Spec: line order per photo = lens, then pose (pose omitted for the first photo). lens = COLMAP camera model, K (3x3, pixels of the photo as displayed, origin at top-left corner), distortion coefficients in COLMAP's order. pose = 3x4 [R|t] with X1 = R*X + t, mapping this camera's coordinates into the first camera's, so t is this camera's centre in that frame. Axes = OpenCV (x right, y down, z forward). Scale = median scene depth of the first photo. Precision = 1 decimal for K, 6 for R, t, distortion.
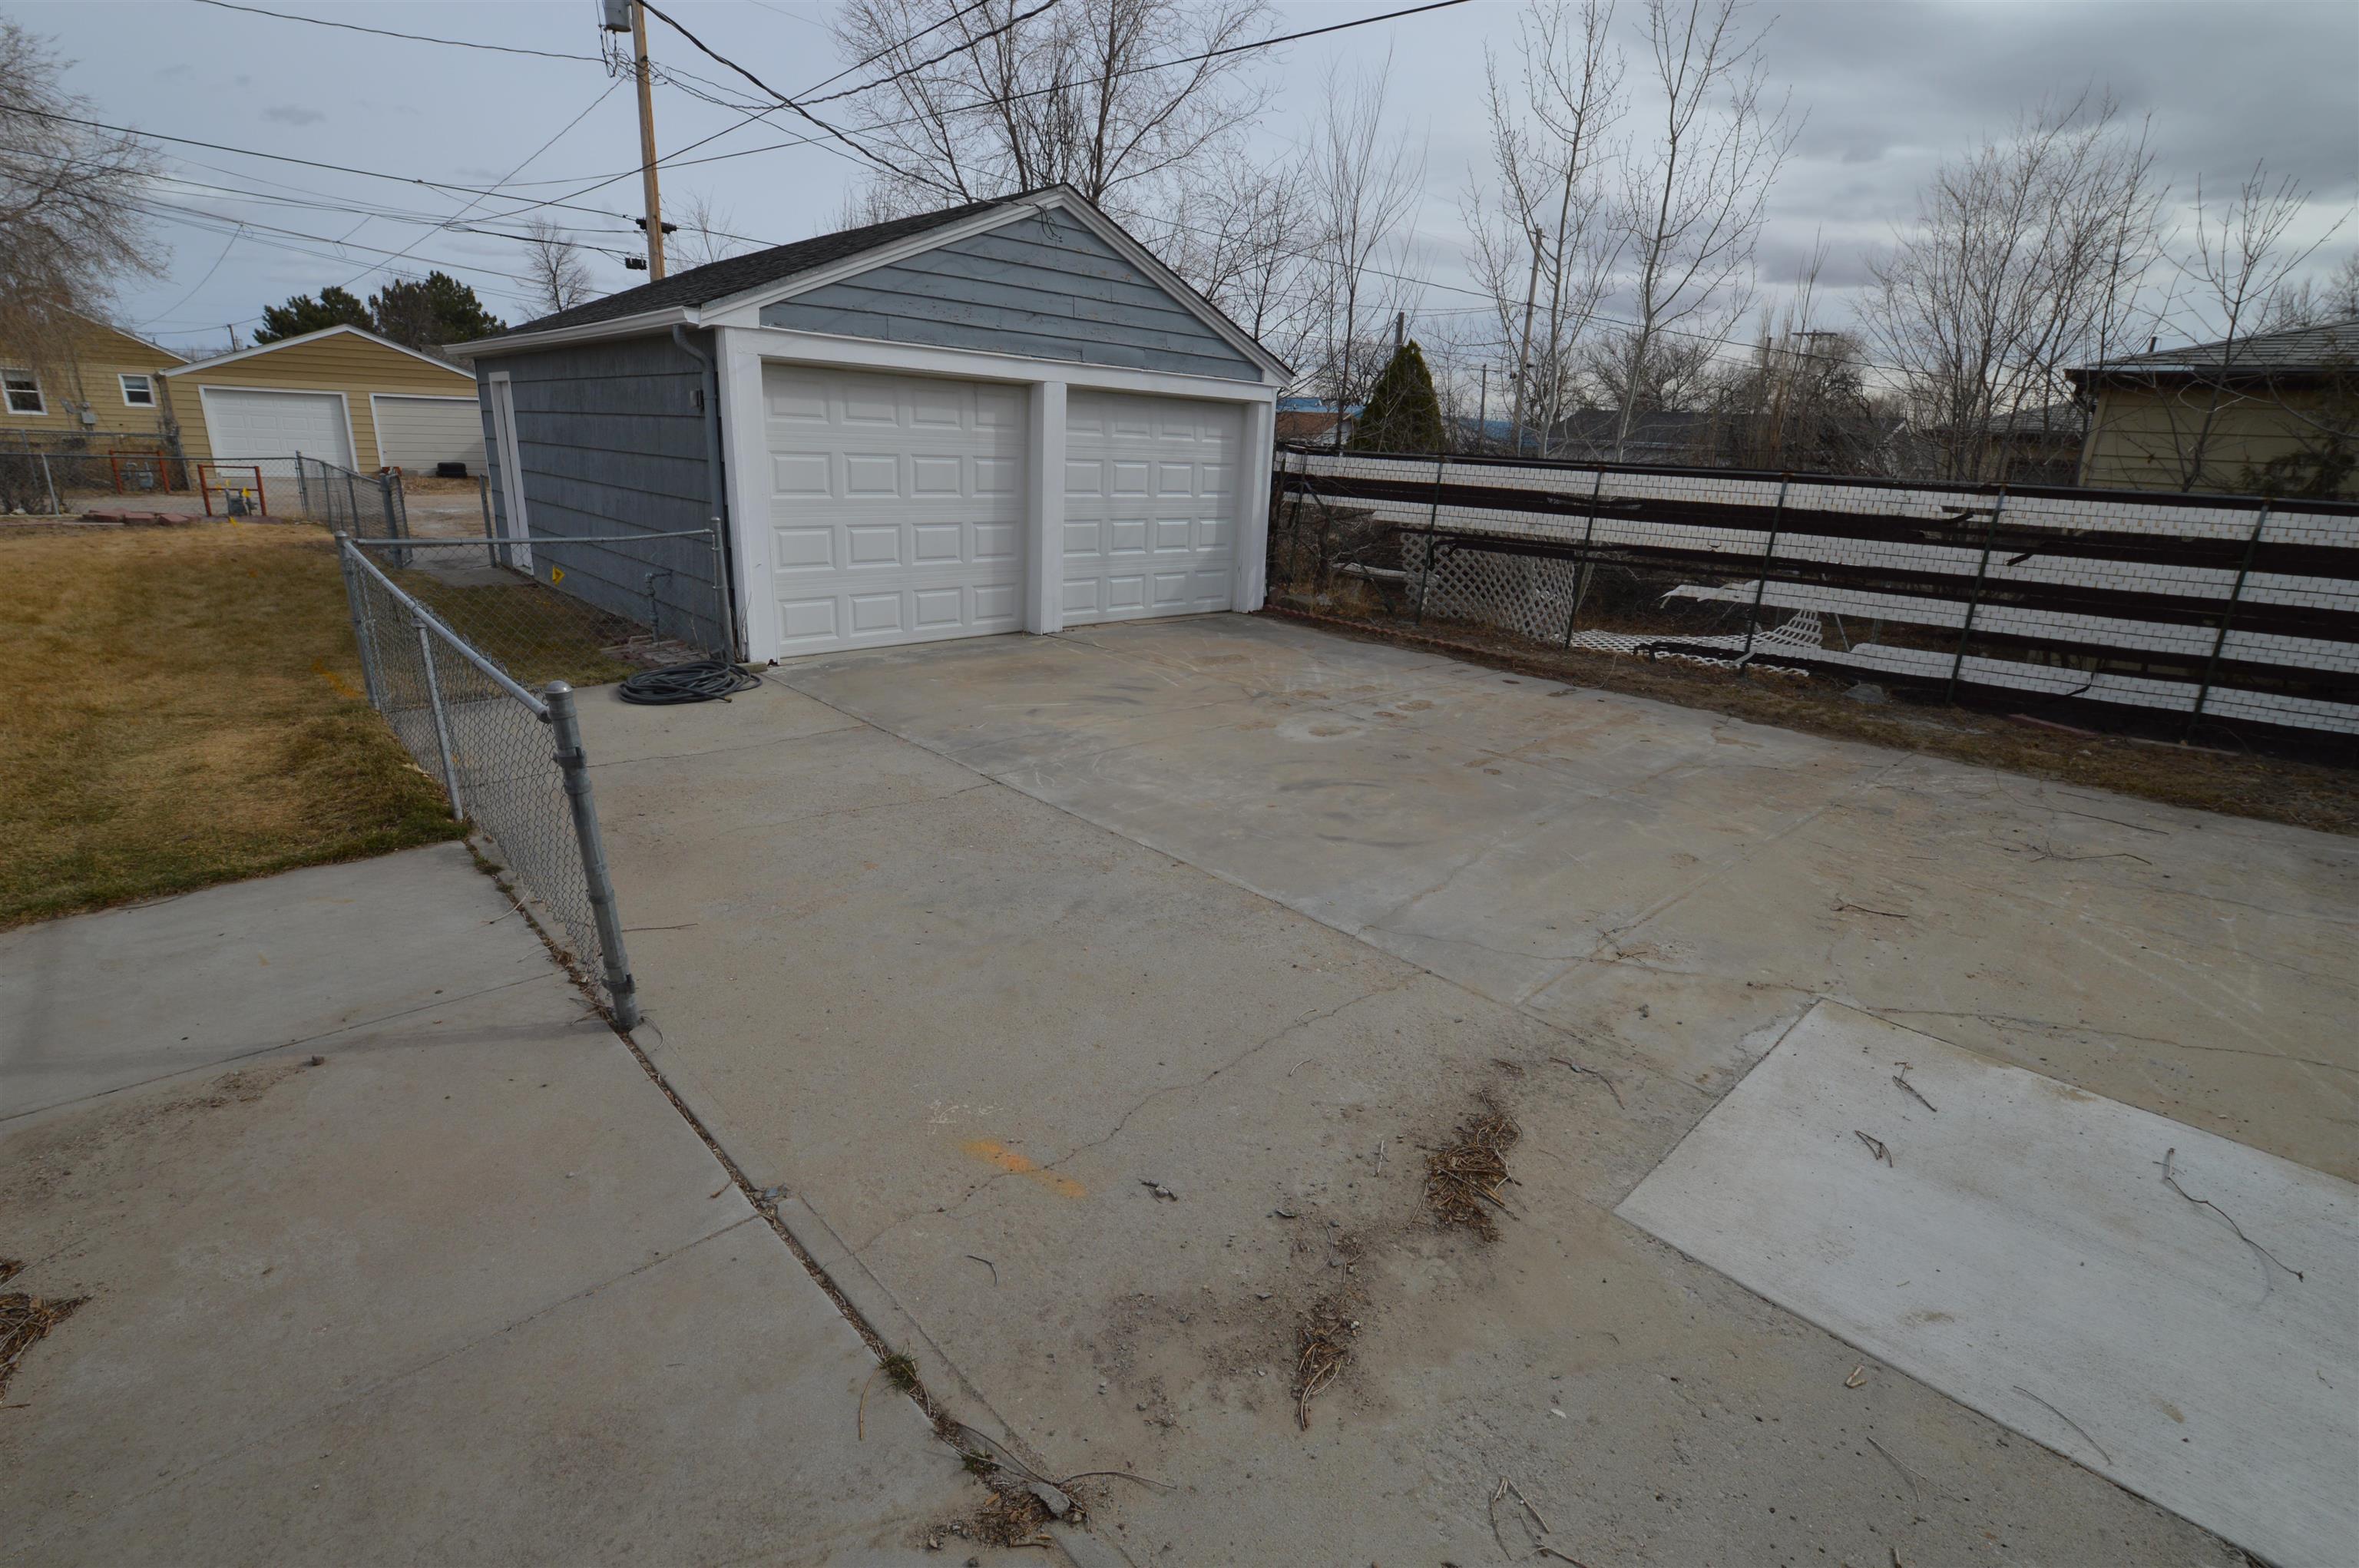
lens RADIAL K [[1063.7, 0, 1199.3], [0, 1063.7, 775.3], [0, 0, 1]] dist [-0.042595, 0.009744]
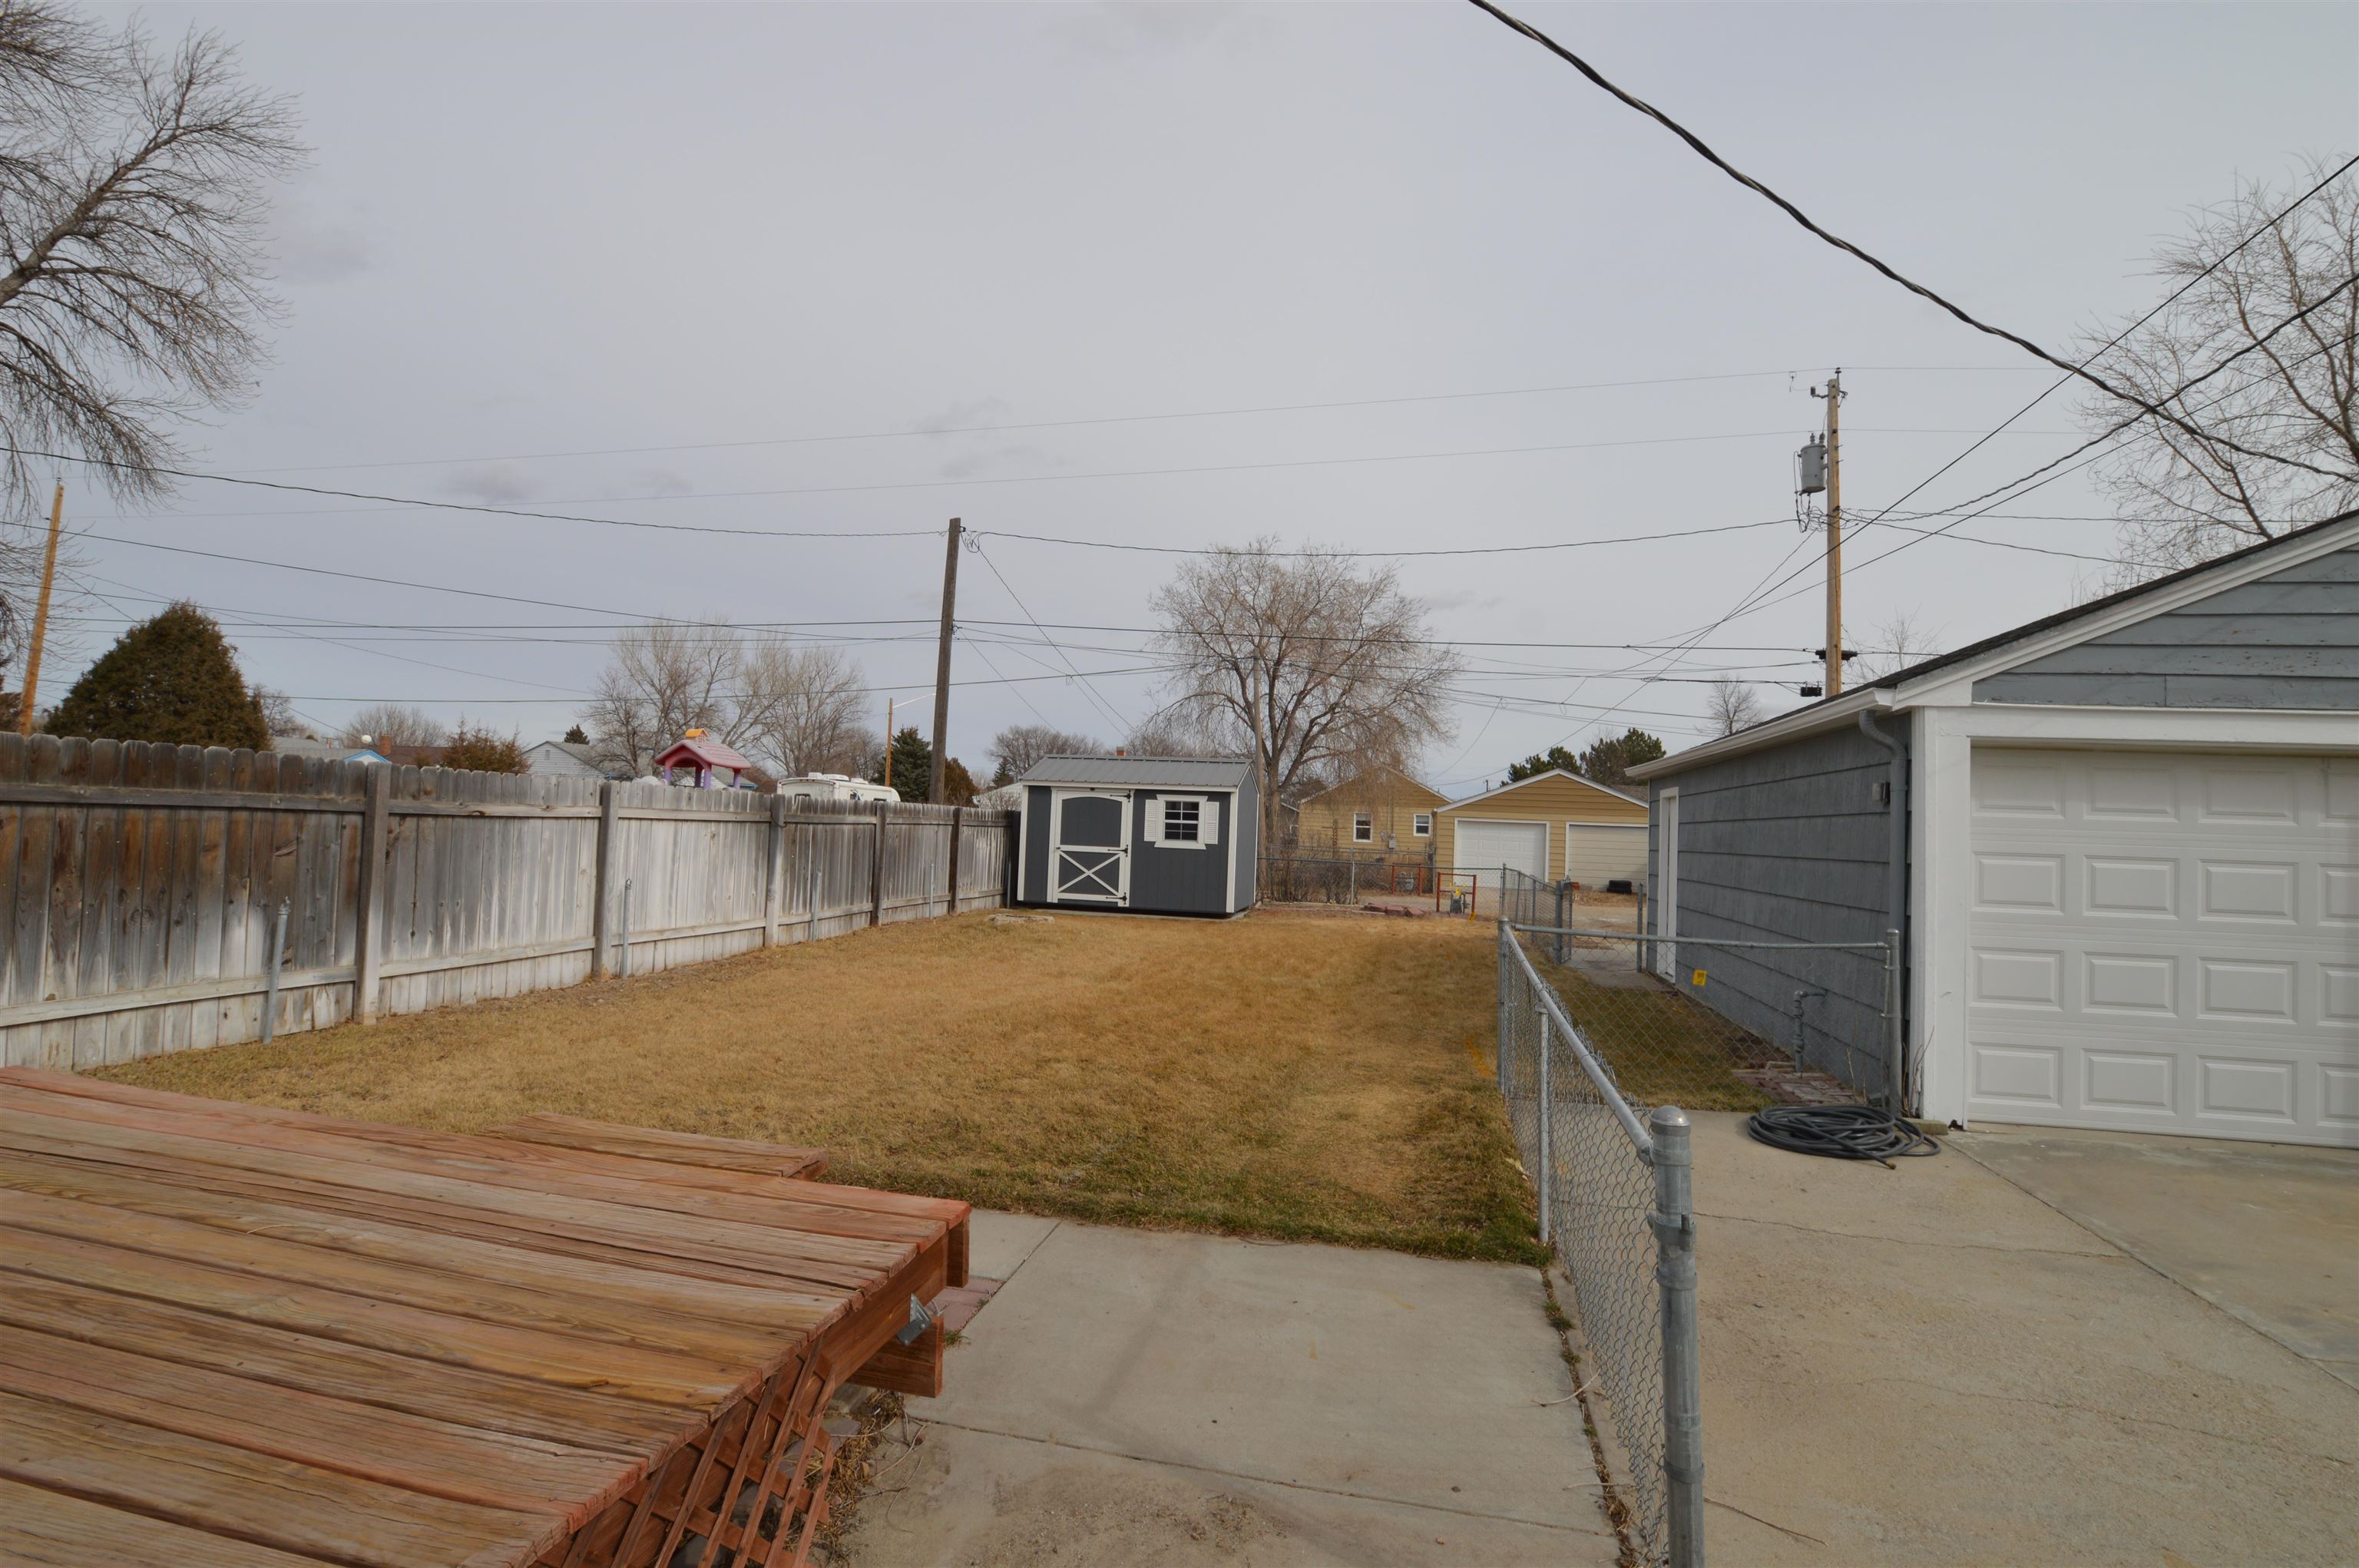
lens RADIAL K [[1063.7, 0, 1193.5], [0, 1063.7, 774.7], [0, 0, 1]] dist [-0.042595, 0.009744]
pose [[0.550316, -0.068649, -0.832129, -0.091838], [-0.260946, 0.932552, -0.249507, -0.017748], [0.793132, 0.354449, 0.495285, 0.155172]]
